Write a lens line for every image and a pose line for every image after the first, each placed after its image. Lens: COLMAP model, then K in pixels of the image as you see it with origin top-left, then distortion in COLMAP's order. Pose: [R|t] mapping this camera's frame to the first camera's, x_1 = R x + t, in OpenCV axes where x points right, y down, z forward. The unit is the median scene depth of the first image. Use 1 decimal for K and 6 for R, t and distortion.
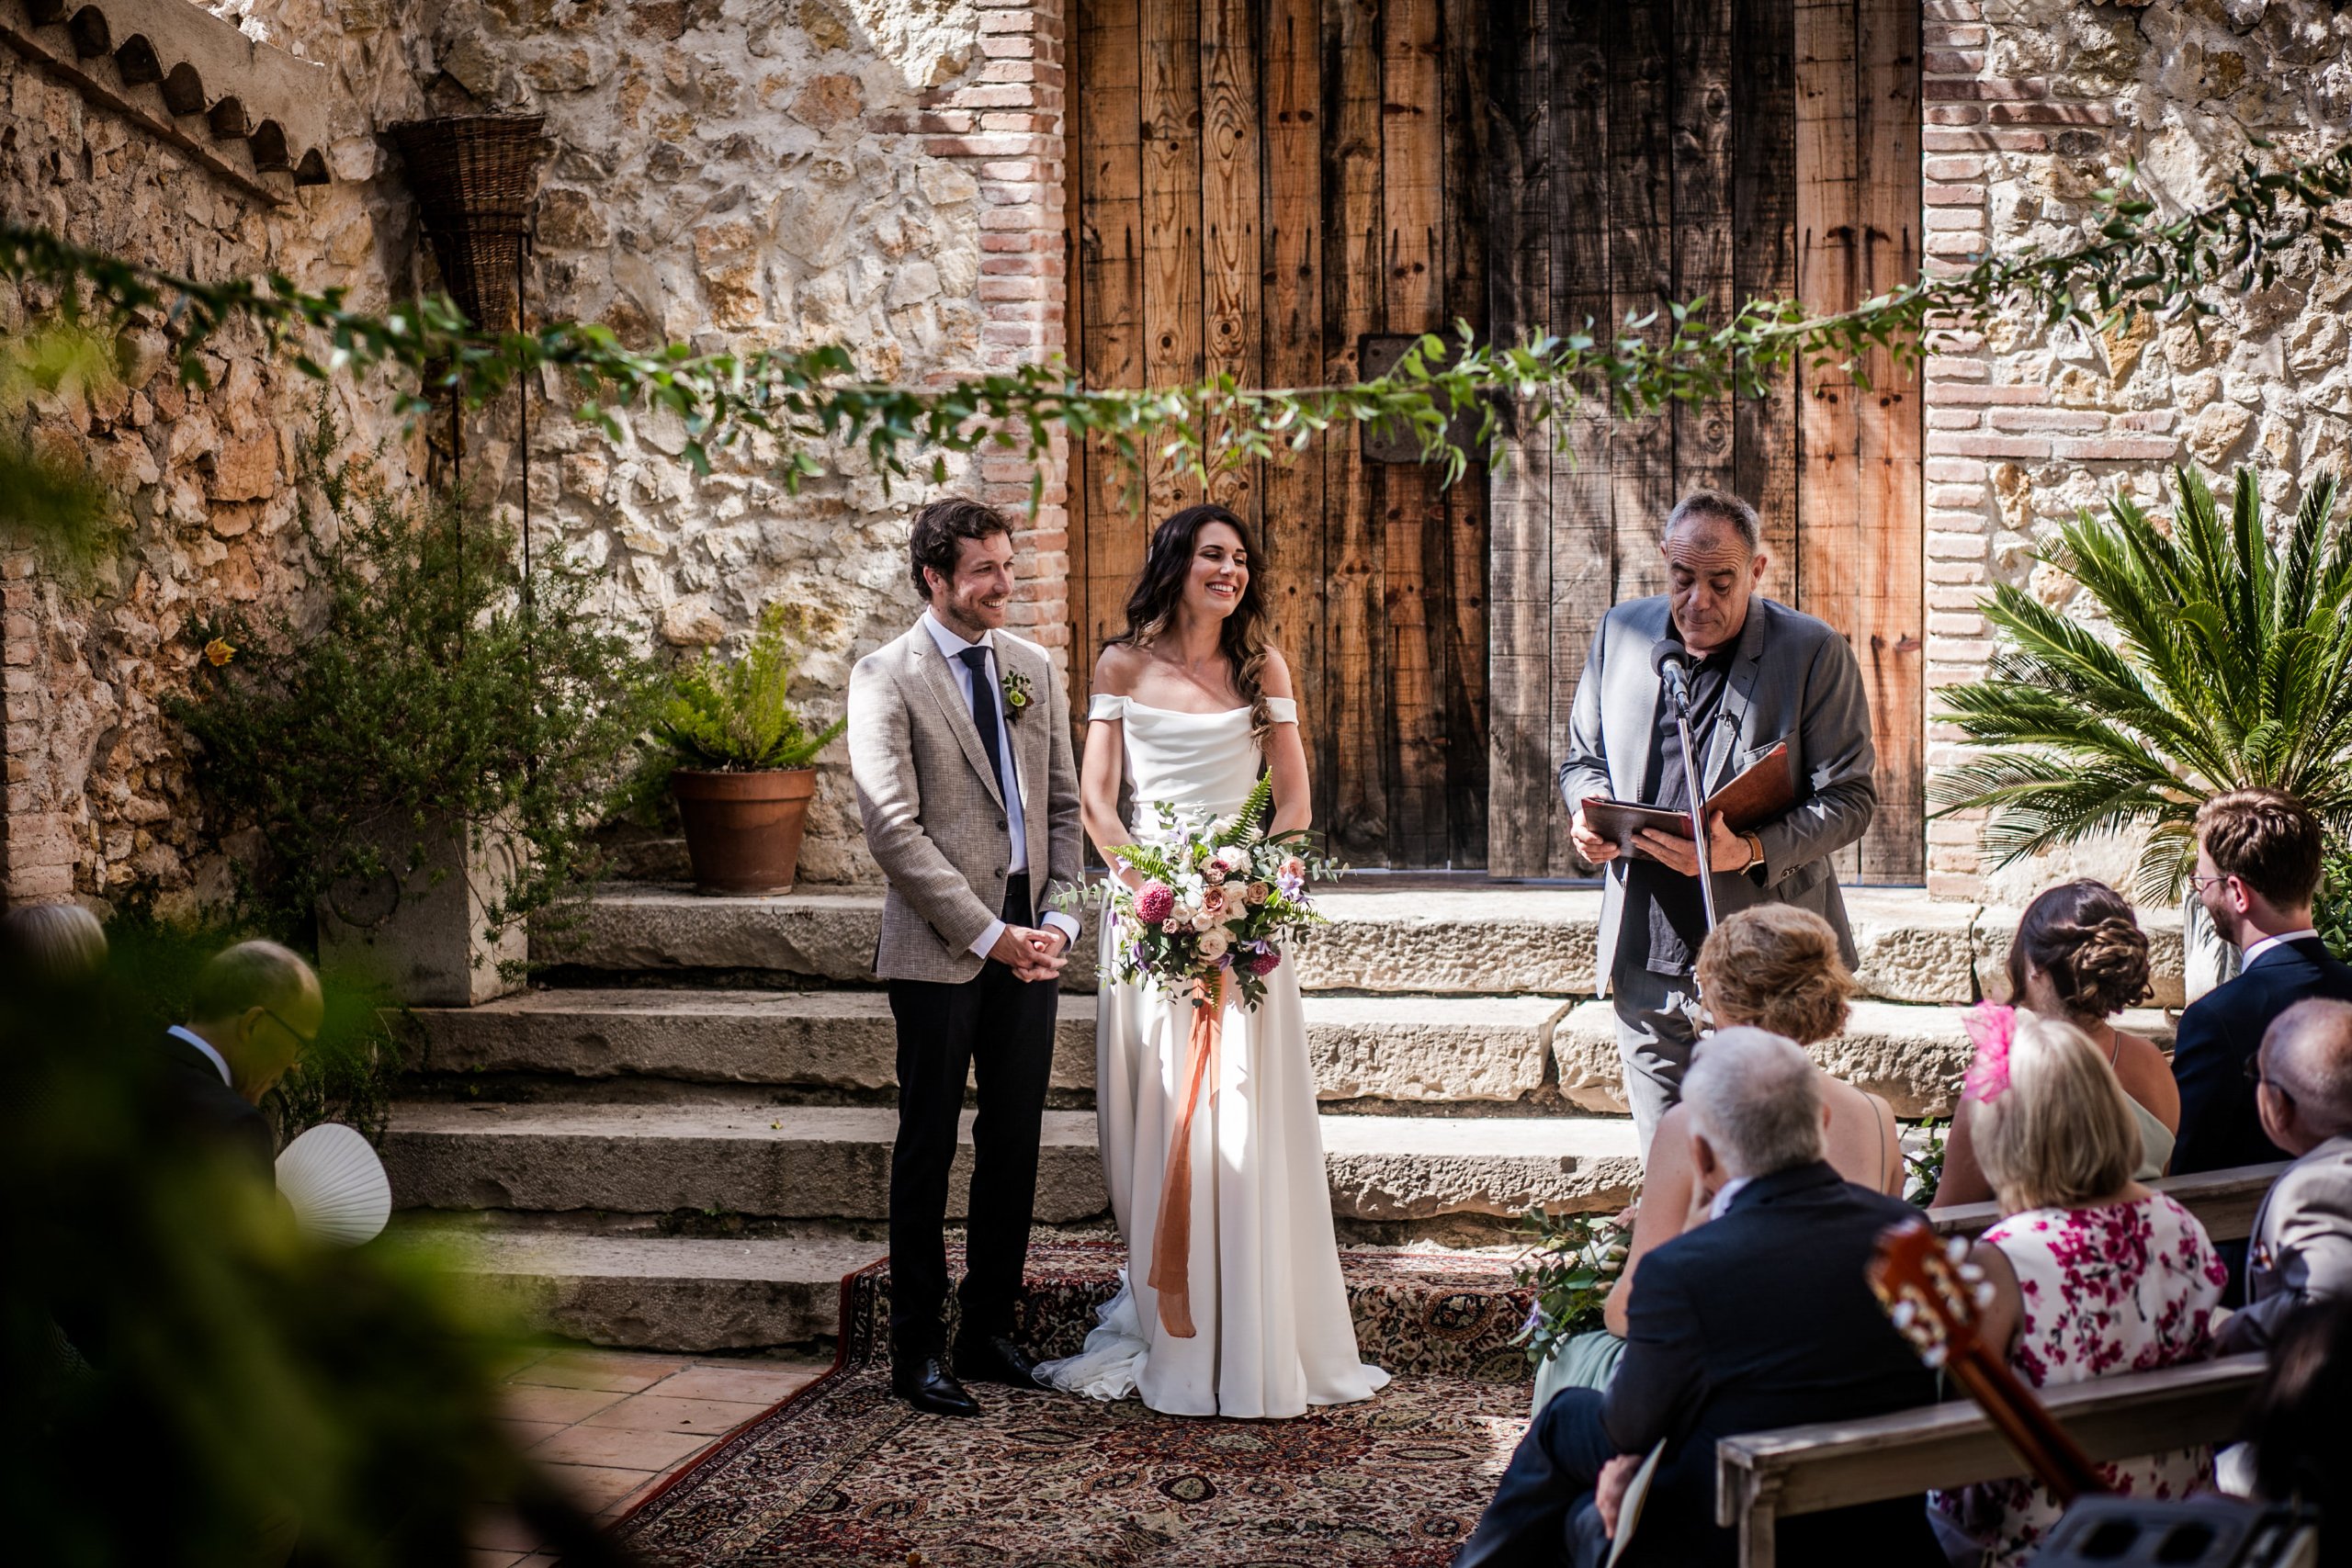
lens RADIAL K [[5990.6, 0, 1176.0], [0, 5990.6, 784.0], [0, 0, 1]] dist [-0.067324, -1.030065]
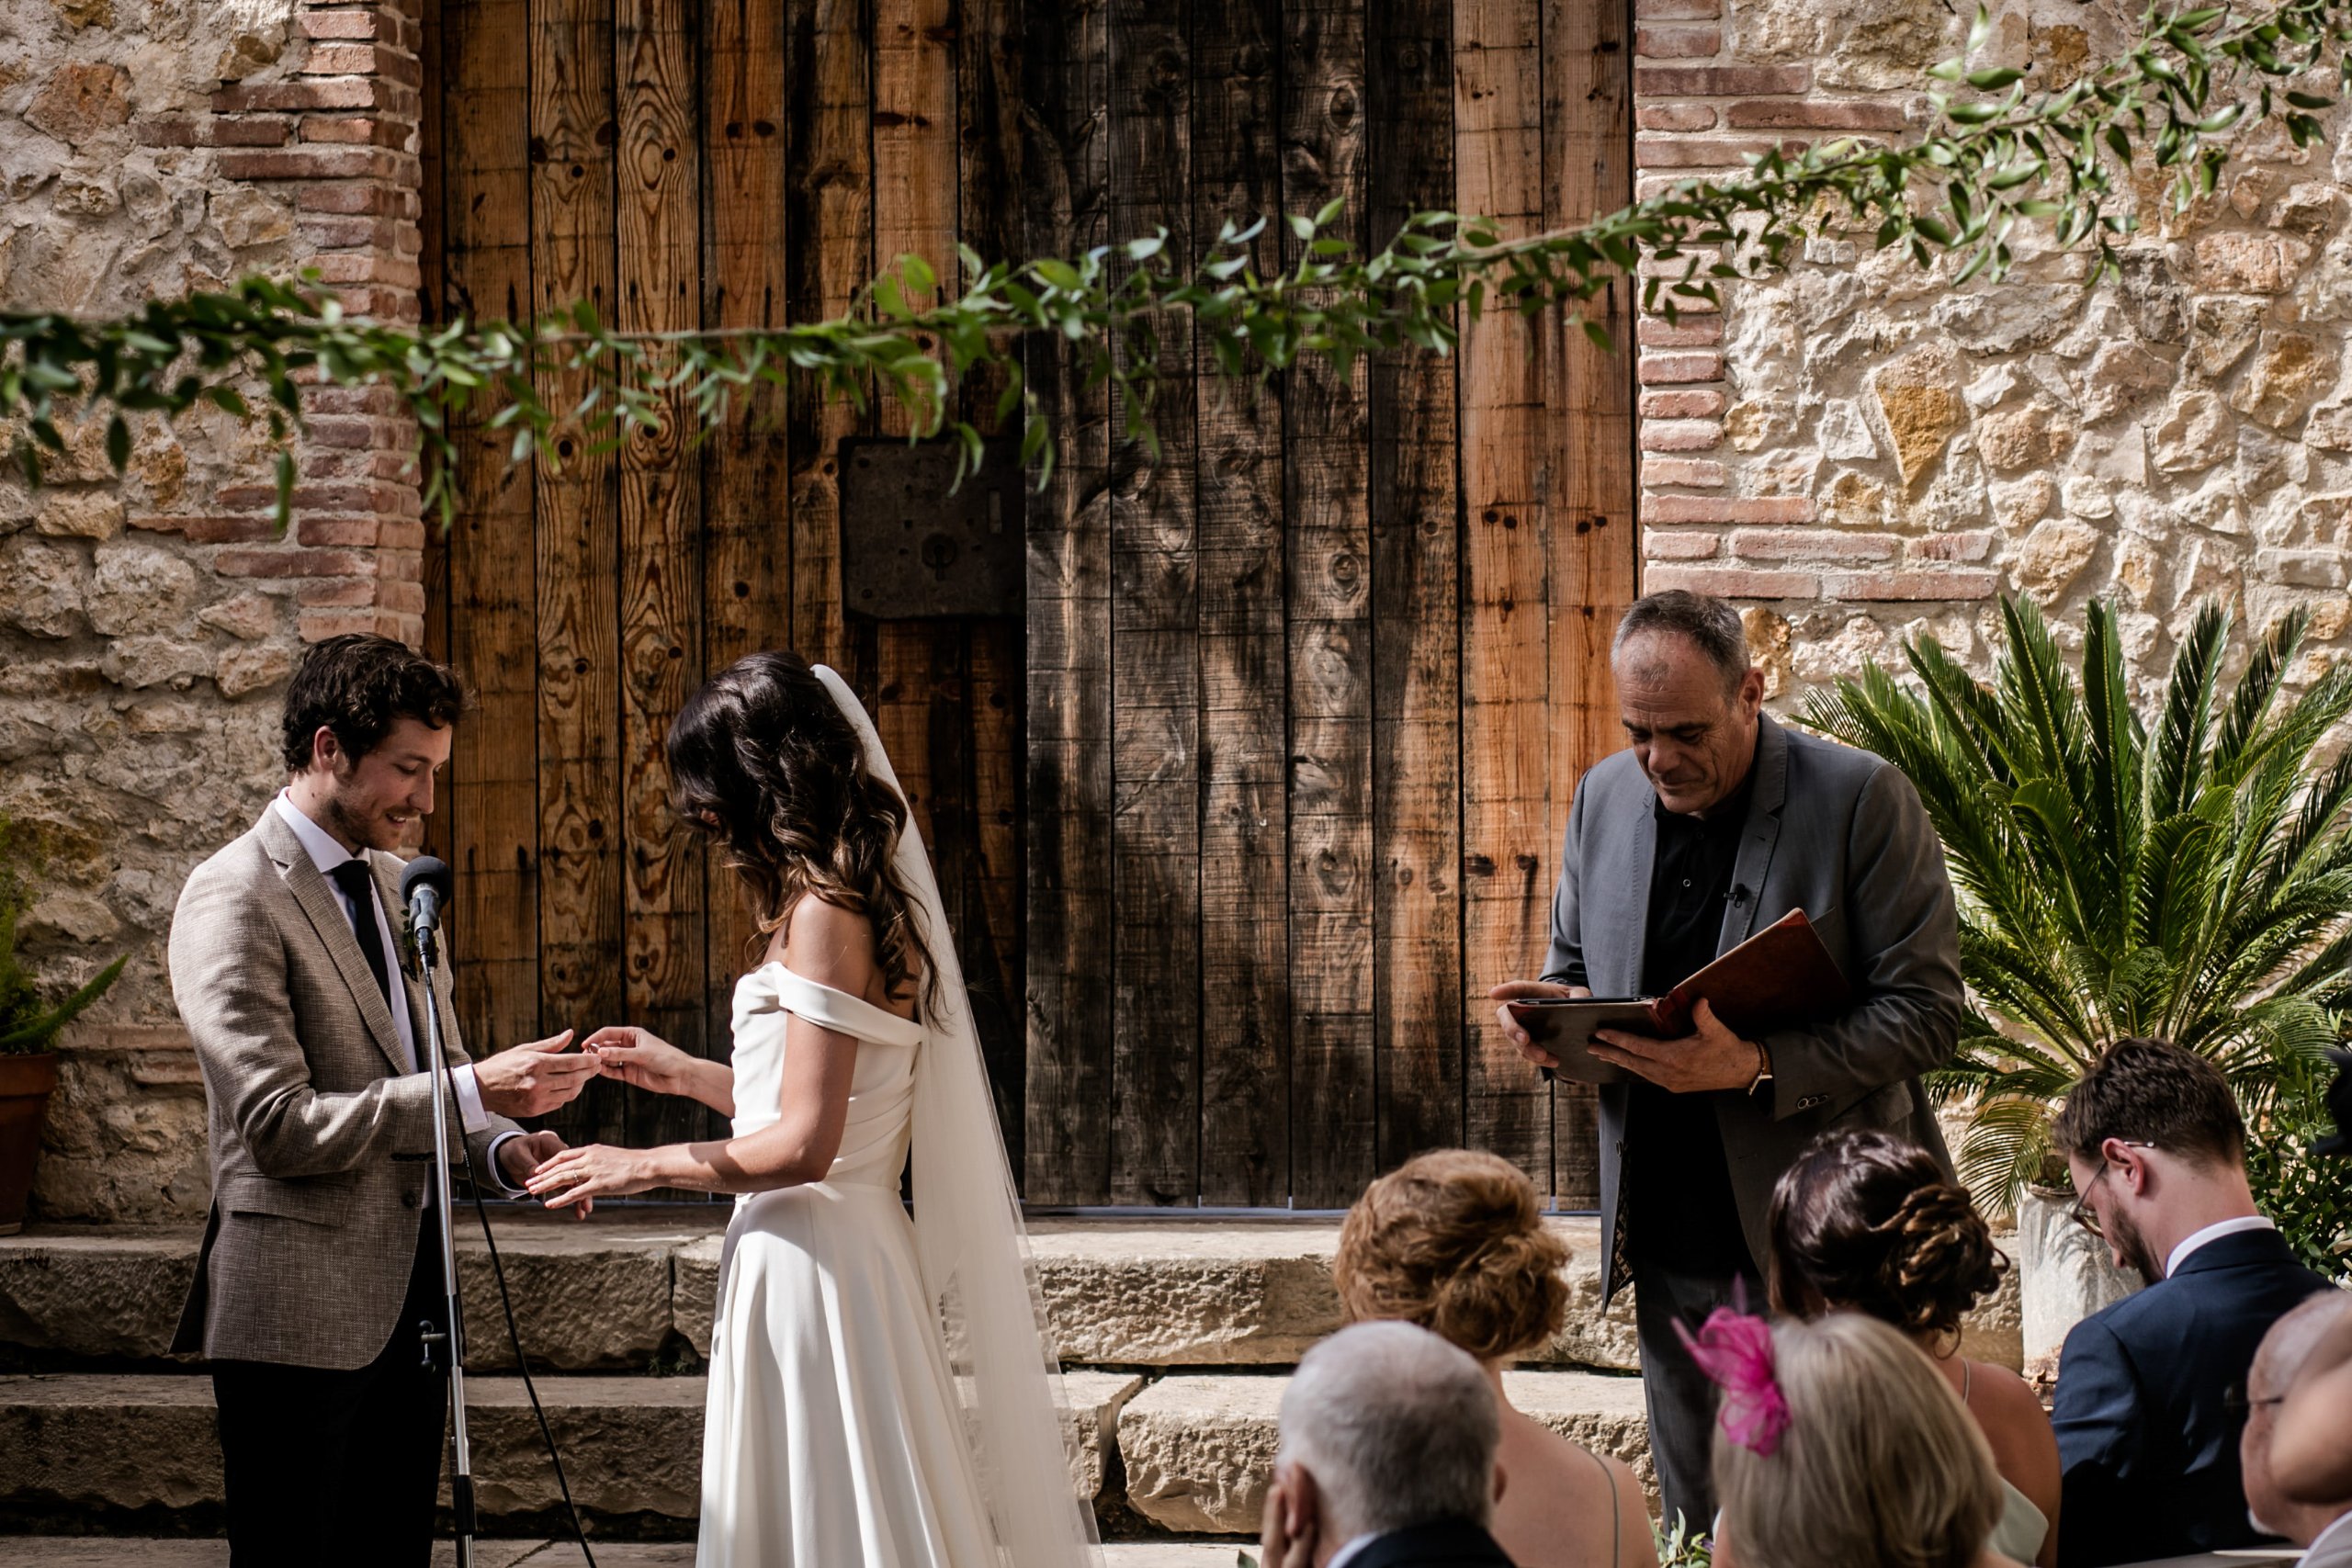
lens RADIAL K [[7425.4, 0, 1461.2], [0, 7425.4, 641.4], [0, 0, 1]] dist [-0.008924, -2.400072]
pose [[0.994168, 0.001084, 0.107836, 0.009277], [0.007371, 0.996928, -0.077975, 0.018011], [-0.107589, 0.078315, 0.991106, 0.130393]]
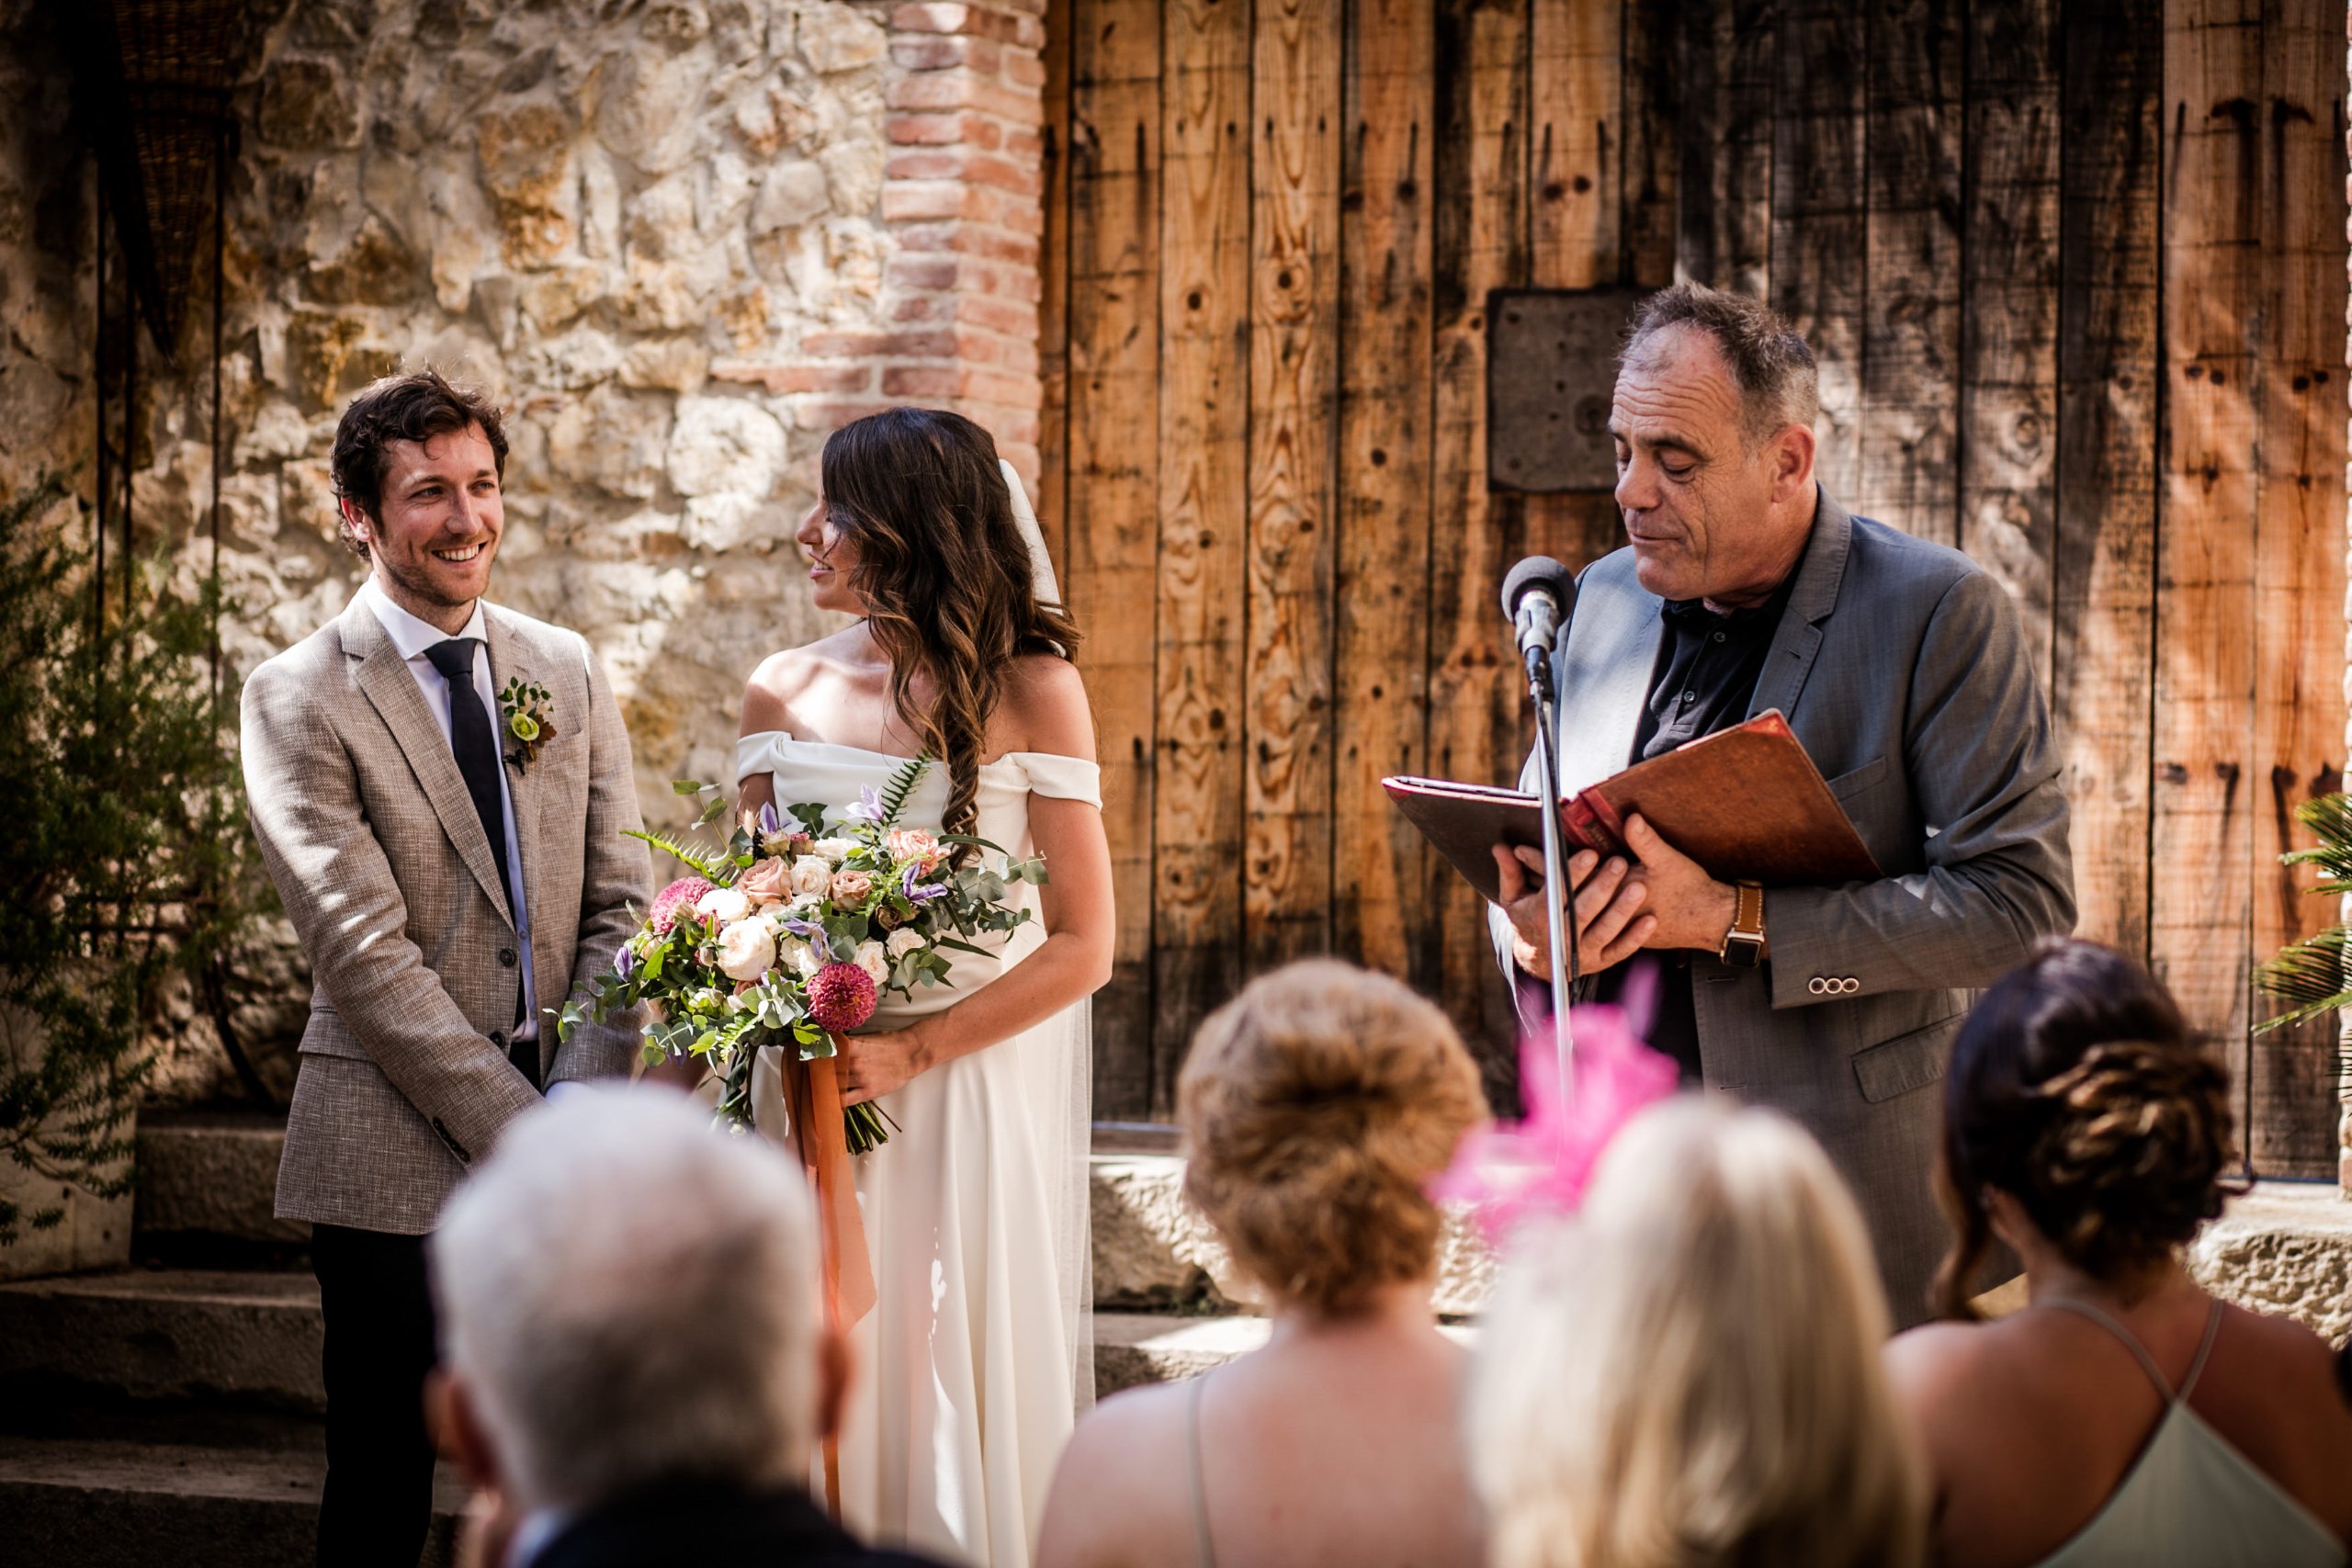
lens RADIAL K [[5990.6, 0, 1176.0], [0, 5990.6, 784.0], [0, 0, 1]] dist [-0.067324, -1.030065]
pose [[0.986980, 0.023960, -0.159046, 0.102532], [-0.036403, 0.996459, -0.075788, 0.027043], [0.156667, 0.080591, 0.984358, 0.384268]]
